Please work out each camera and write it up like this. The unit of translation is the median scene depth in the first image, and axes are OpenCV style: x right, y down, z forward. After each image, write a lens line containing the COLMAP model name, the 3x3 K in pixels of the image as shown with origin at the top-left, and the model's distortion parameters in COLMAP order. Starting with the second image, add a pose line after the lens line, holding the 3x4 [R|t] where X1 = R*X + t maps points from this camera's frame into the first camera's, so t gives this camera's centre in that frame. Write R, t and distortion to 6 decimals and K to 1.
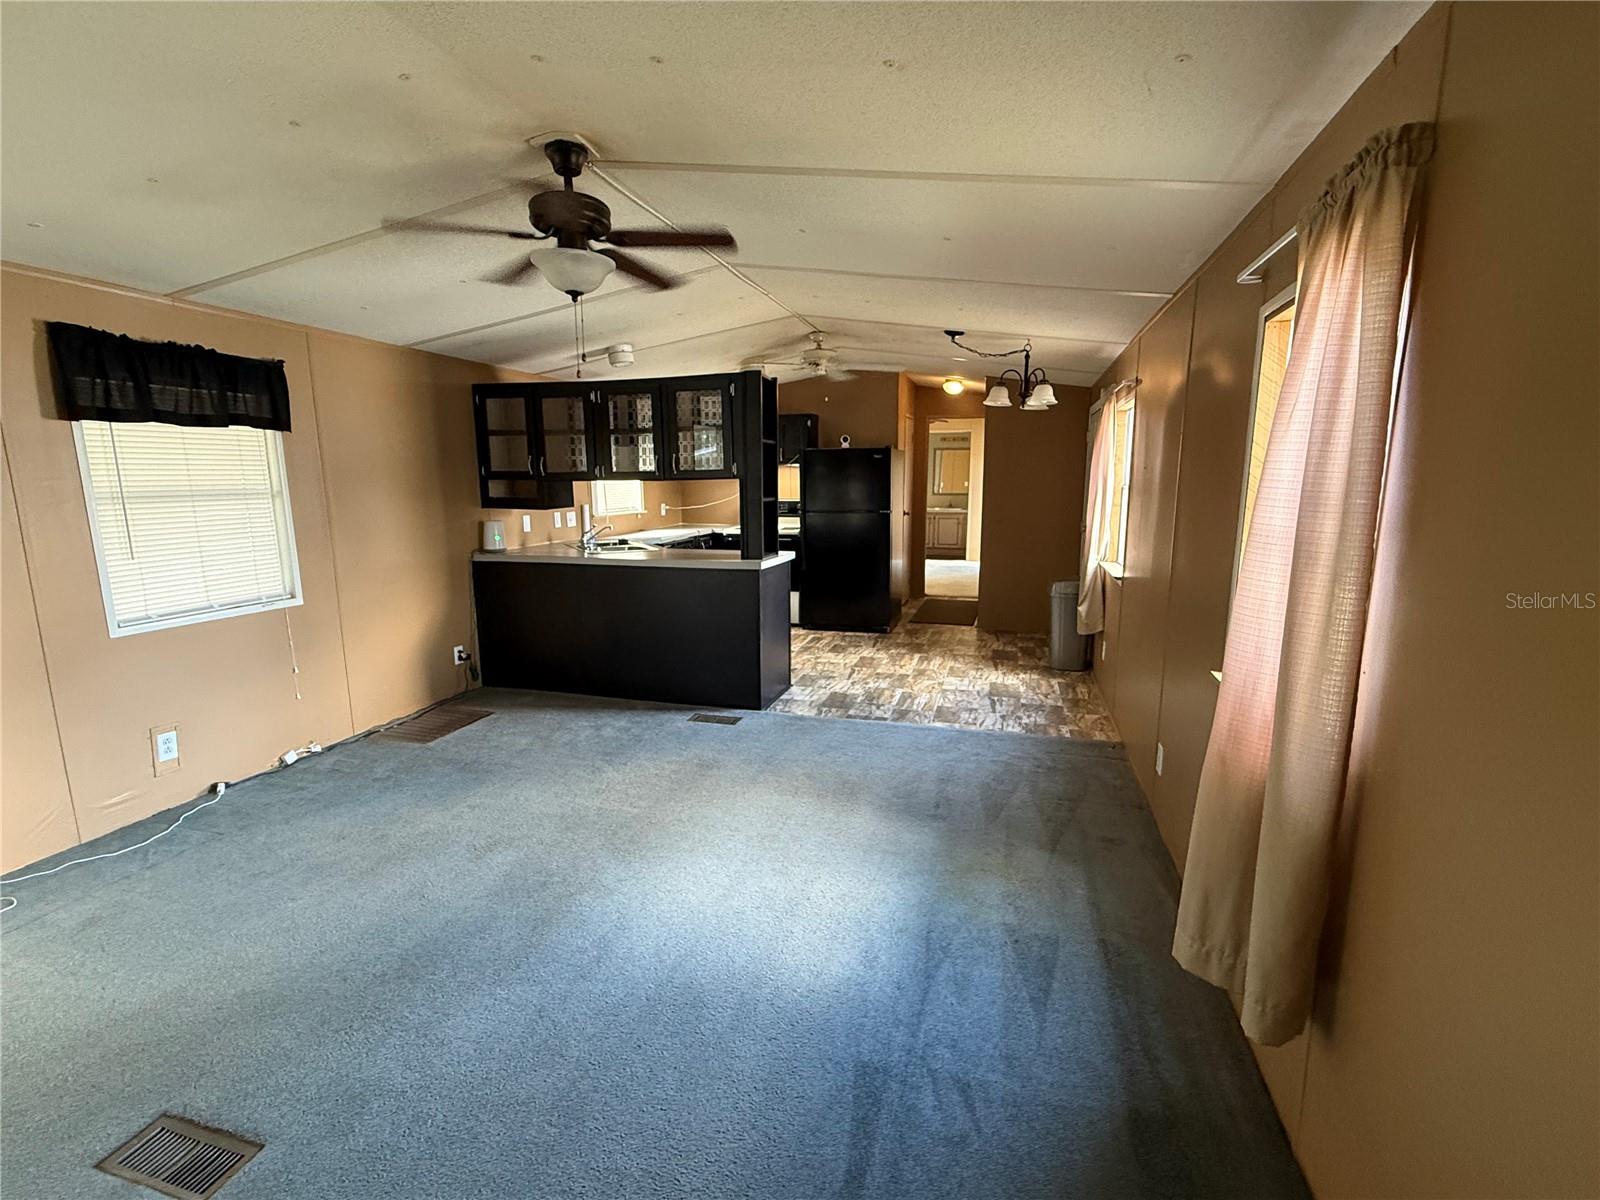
lens RADIAL K [[727.0, 0, 796.3], [0, 727.0, 601.8], [0, 0, 1]] dist [0.003764, -0.000055]
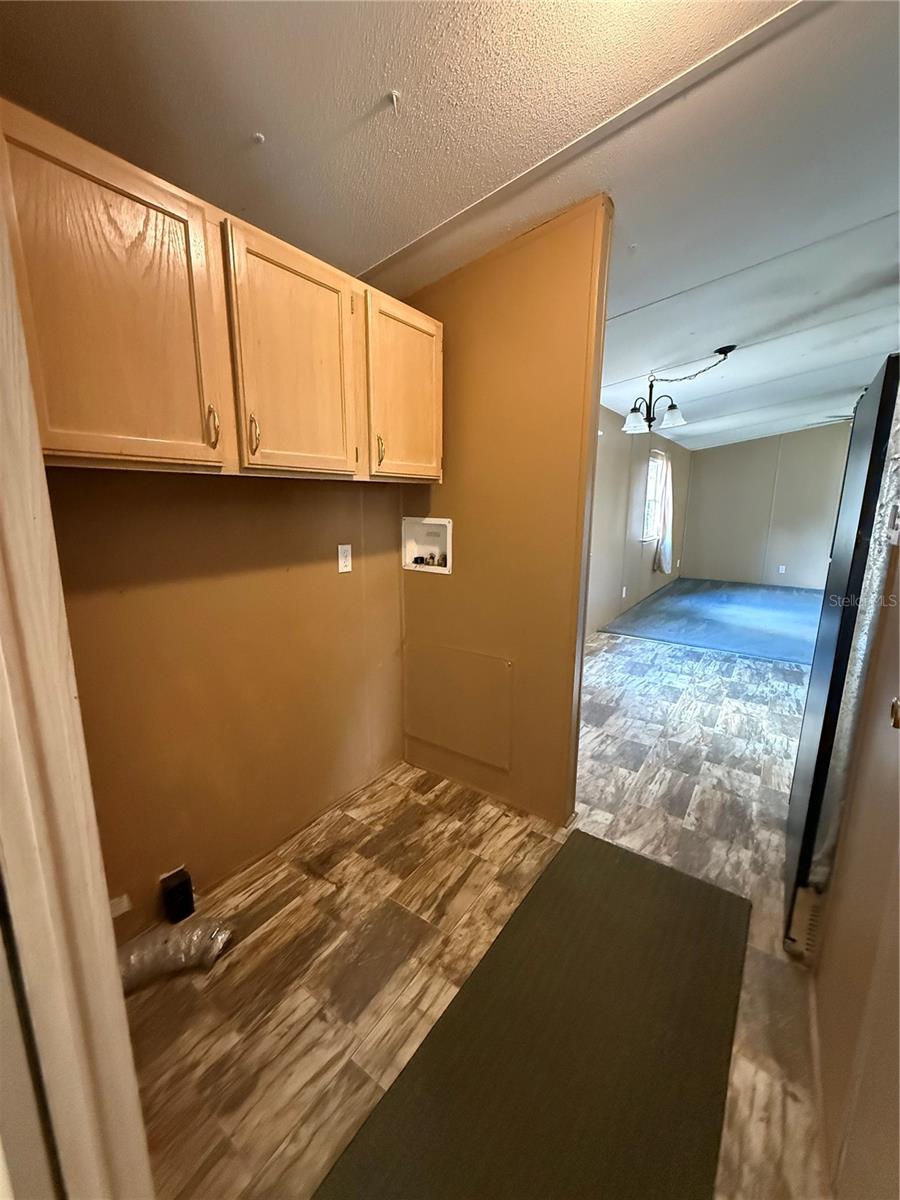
lens RADIAL K [[475.2, 0, 449.6], [0, 475.2, 598.1], [0, 0, 1]] dist [-0.000693, -0.000101]
pose [[-0.945495, -0.059455, 0.320163, 0.460154], [0.060030, 0.934517, 0.350821, -0.392894], [-0.320056, 0.350919, -0.880012, 2.427575]]
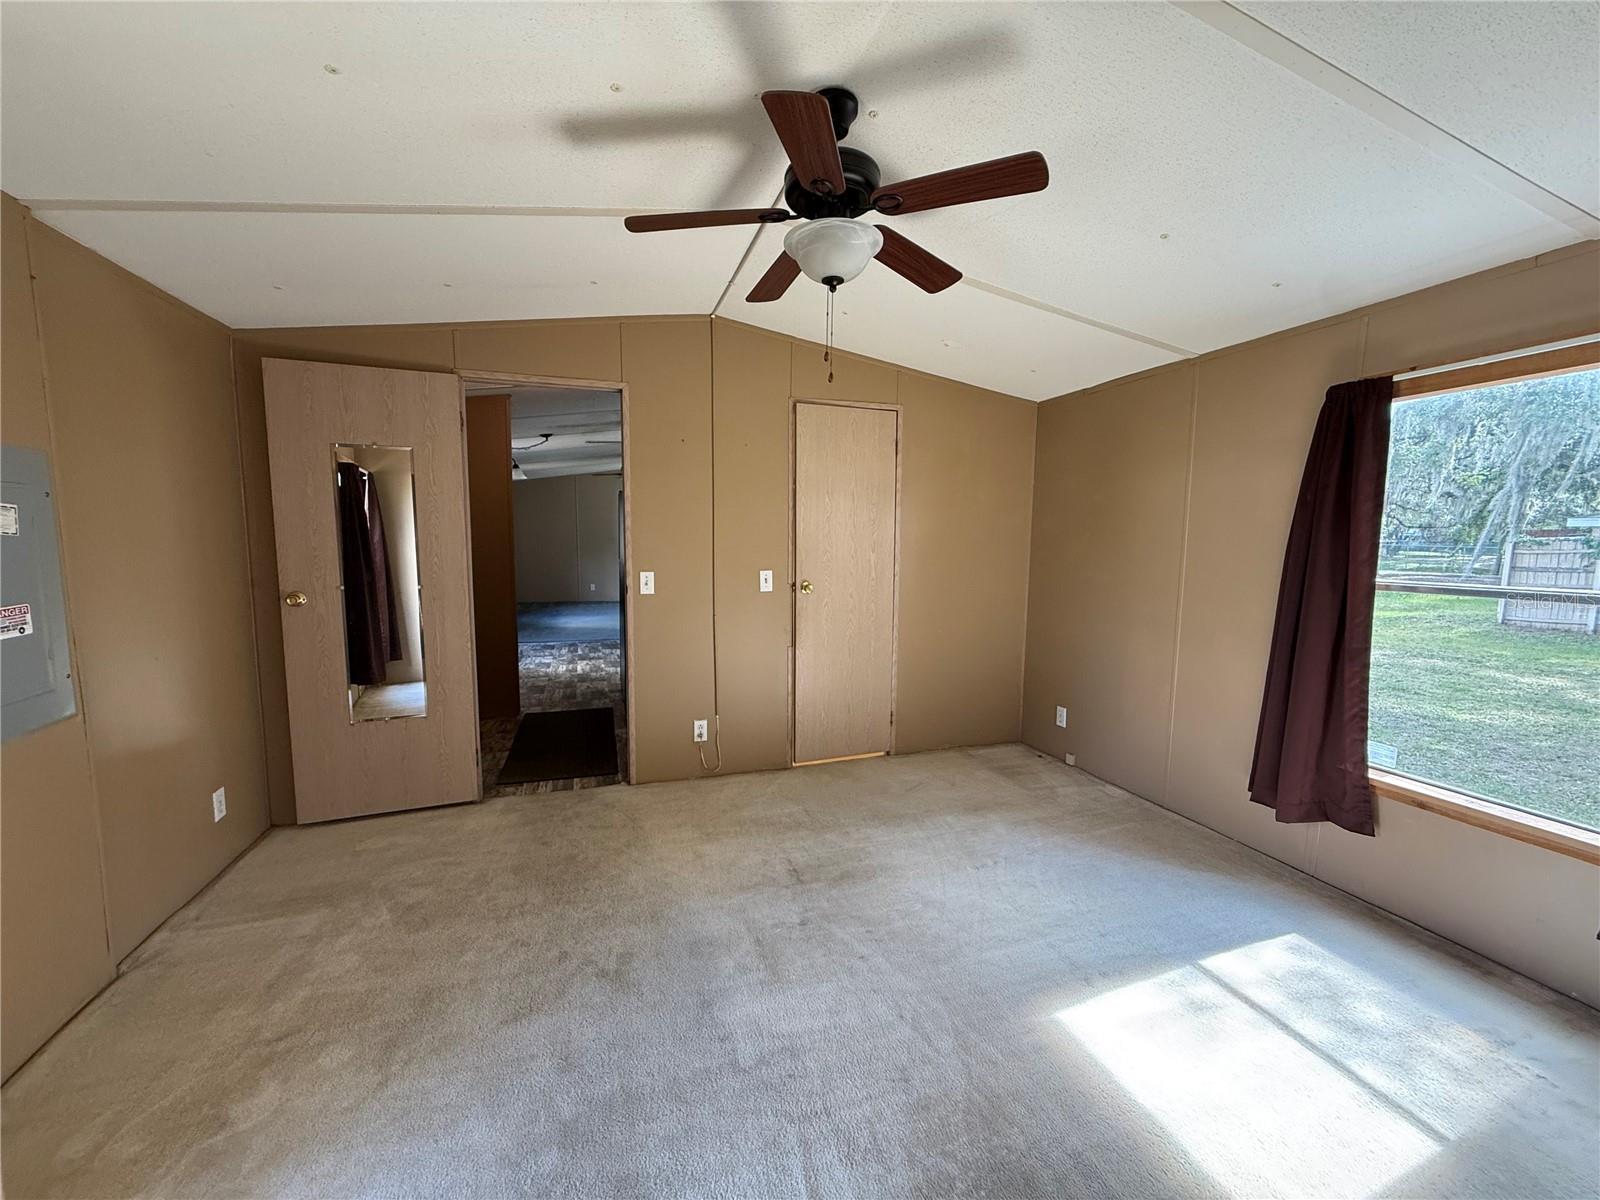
lens RADIAL K [[633.6, 0, 798.0], [0, 633.6, 602.8], [0, 0, 1]] dist [-0.000693, -0.000101]
pose [[-0.821232, 0.060909, -0.567335, 0.752891], [-0.102890, 0.962180, 0.252236, -0.552754], [0.561242, 0.265517, -0.783906, 3.286639]]
